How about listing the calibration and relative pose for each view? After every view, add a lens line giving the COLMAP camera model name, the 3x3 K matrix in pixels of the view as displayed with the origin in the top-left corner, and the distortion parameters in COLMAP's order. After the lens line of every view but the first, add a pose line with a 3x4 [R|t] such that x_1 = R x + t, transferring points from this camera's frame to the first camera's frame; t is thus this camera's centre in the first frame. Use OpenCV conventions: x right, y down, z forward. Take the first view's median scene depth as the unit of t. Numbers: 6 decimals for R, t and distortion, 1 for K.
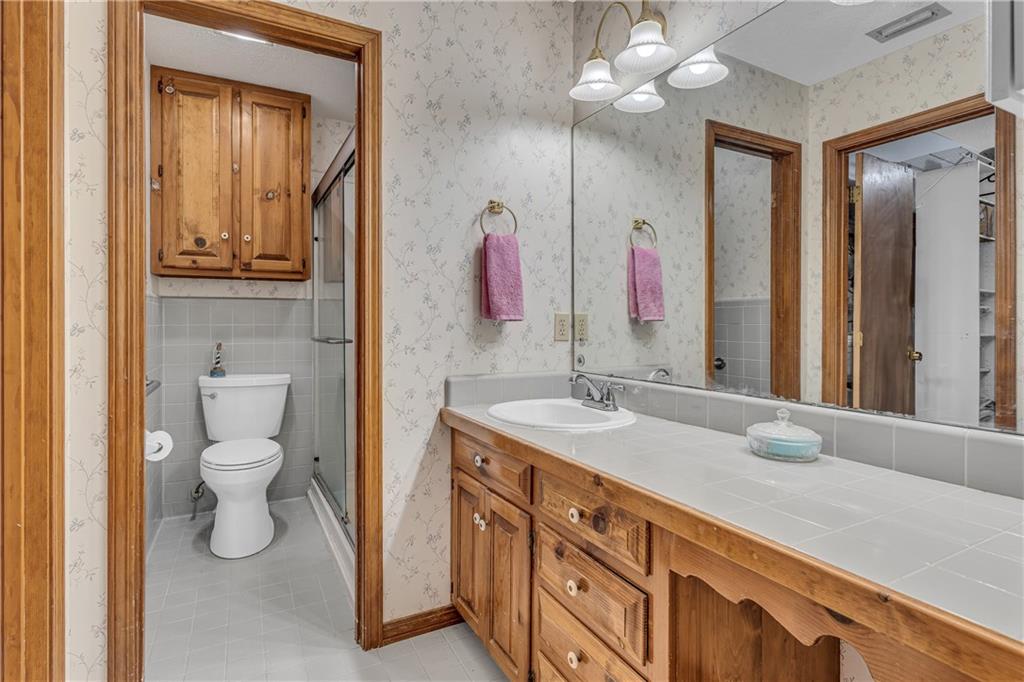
lens RADIAL K [[504.7, 0, 507.4], [0, 504.7, 325.0], [0, 0, 1]] dist [-0.003013, 0.000234]
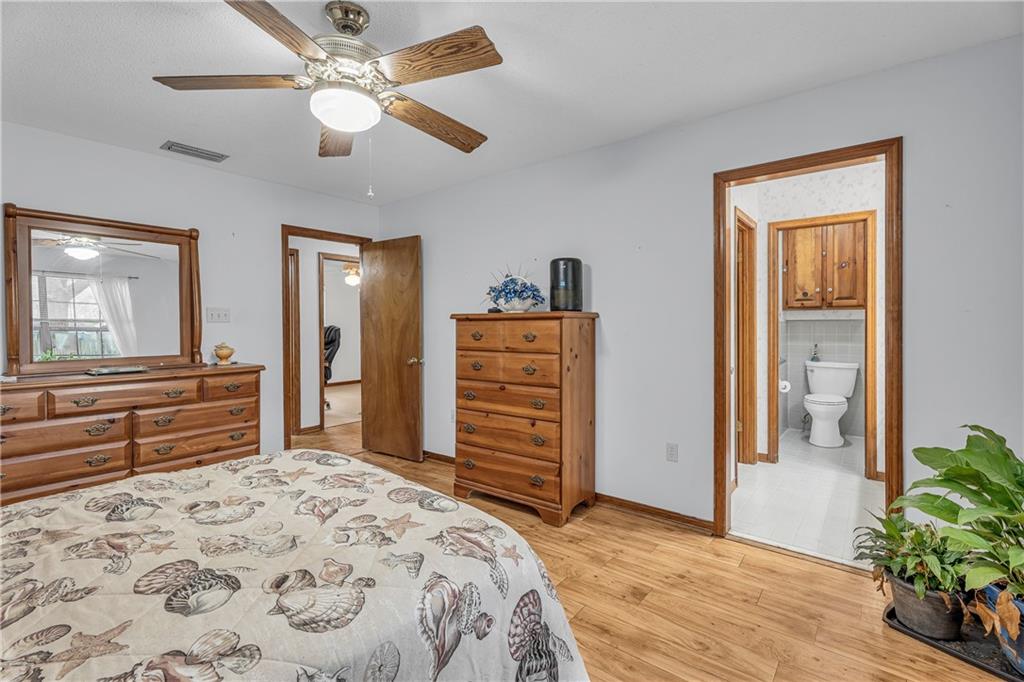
lens RADIAL K [[463.9, 0, 514.4], [0, 463.9, 330.0], [0, 0, 1]] dist [-0.003408, 0.000159]
pose [[0.408654, 0.006037, -0.912669, 0.592132], [0.004286, 0.999954, 0.008533, -0.039456], [0.912679, -0.007399, 0.408609, -0.801549]]
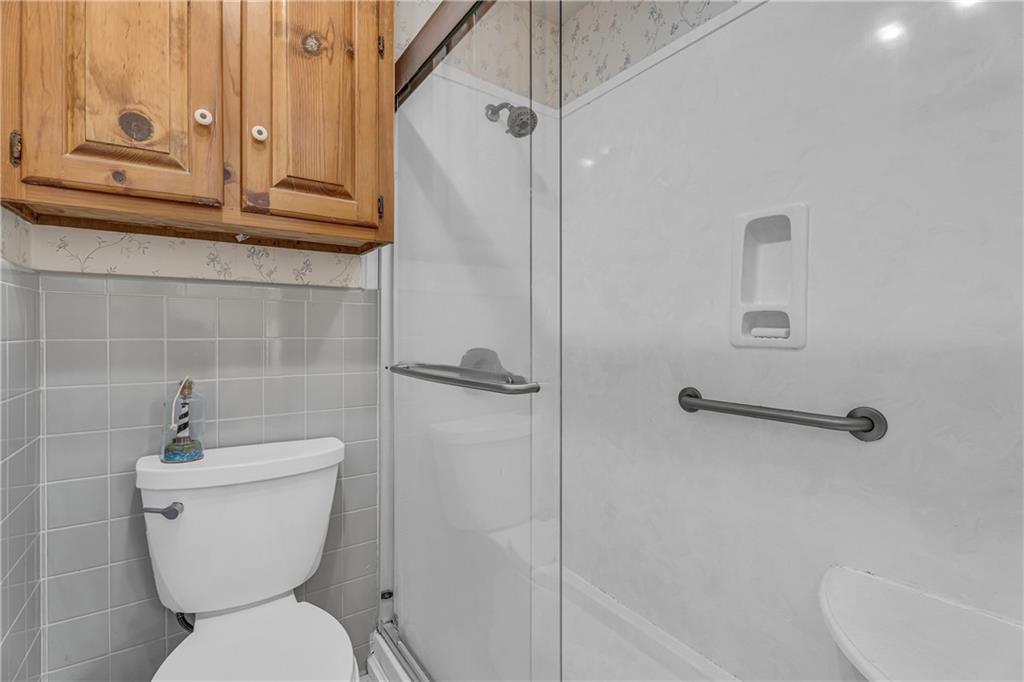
lens RADIAL K [[463.9, 0, 513.8], [0, 463.9, 340.2], [0, 0, 1]] dist [-0.003408, 0.000159]
pose [[0.993586, 0.001868, 0.113066, -0.346694], [-0.002676, 0.999972, 0.006989, -0.003471], [-0.113050, -0.007247, 0.993563, 0.589062]]
